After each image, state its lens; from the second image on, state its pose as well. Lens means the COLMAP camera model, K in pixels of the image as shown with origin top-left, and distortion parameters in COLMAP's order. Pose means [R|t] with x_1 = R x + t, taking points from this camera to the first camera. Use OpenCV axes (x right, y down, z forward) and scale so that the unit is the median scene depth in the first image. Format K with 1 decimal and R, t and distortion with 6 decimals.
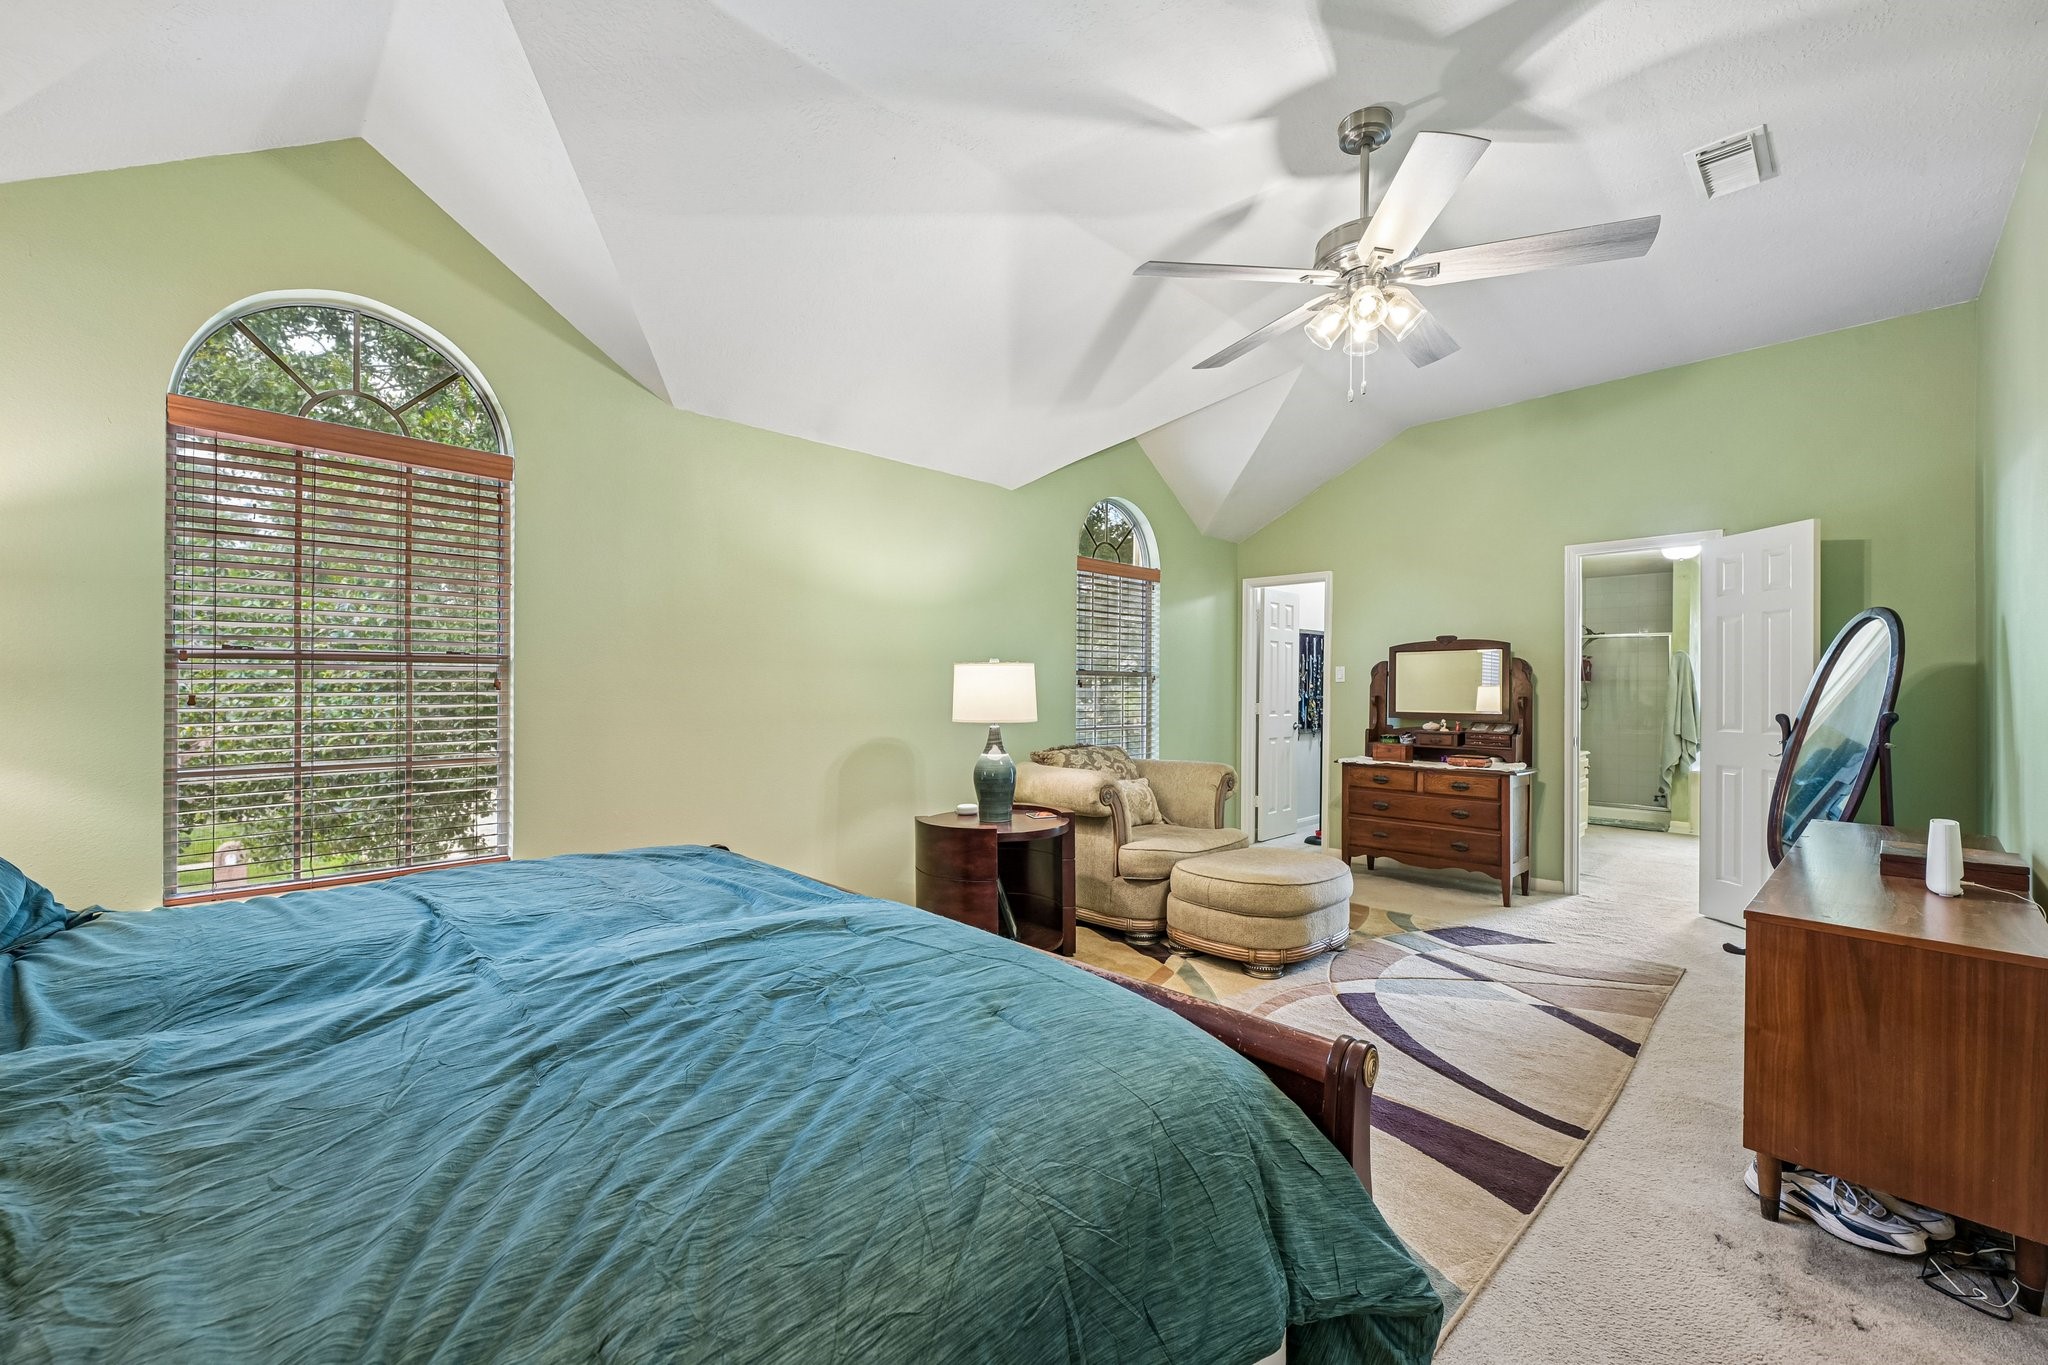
lens RADIAL K [[824.4, 0, 1017.3], [0, 824.4, 682.4], [0, 0, 1]] dist [-0.006191, -0.001185]
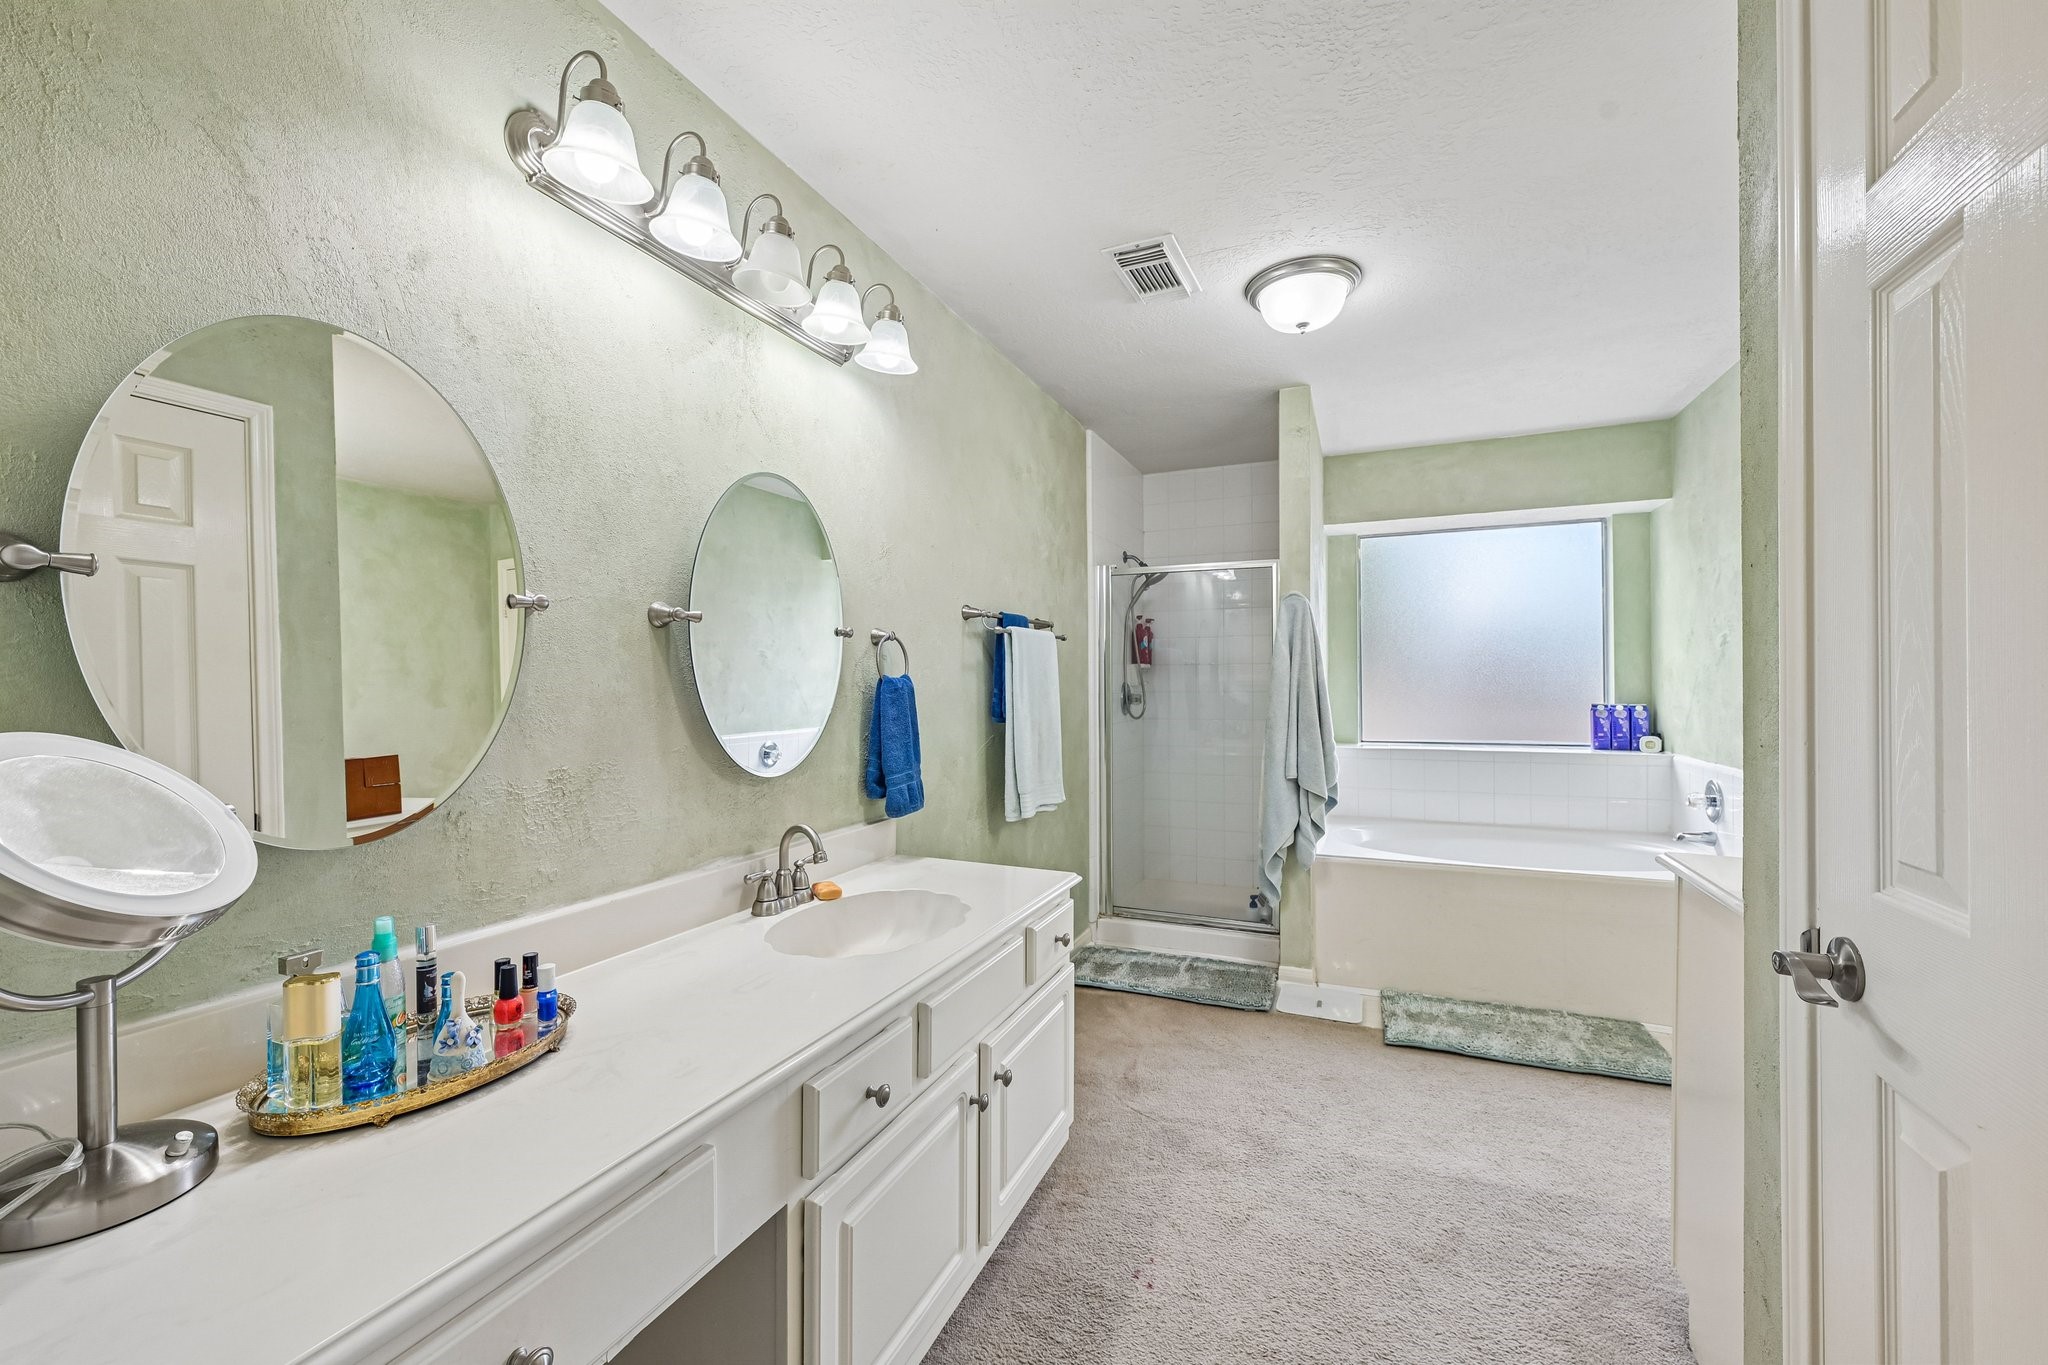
lens RADIAL K [[824.4, 0, 1027.8], [0, 824.4, 682.5], [0, 0, 1]] dist [-0.006191, -0.001185]
pose [[0.925202, -0.014382, 0.379203, 0.496891], [0.010583, 0.999871, 0.012101, 0.004159], [-0.379328, -0.007183, 0.925234, 0.632837]]
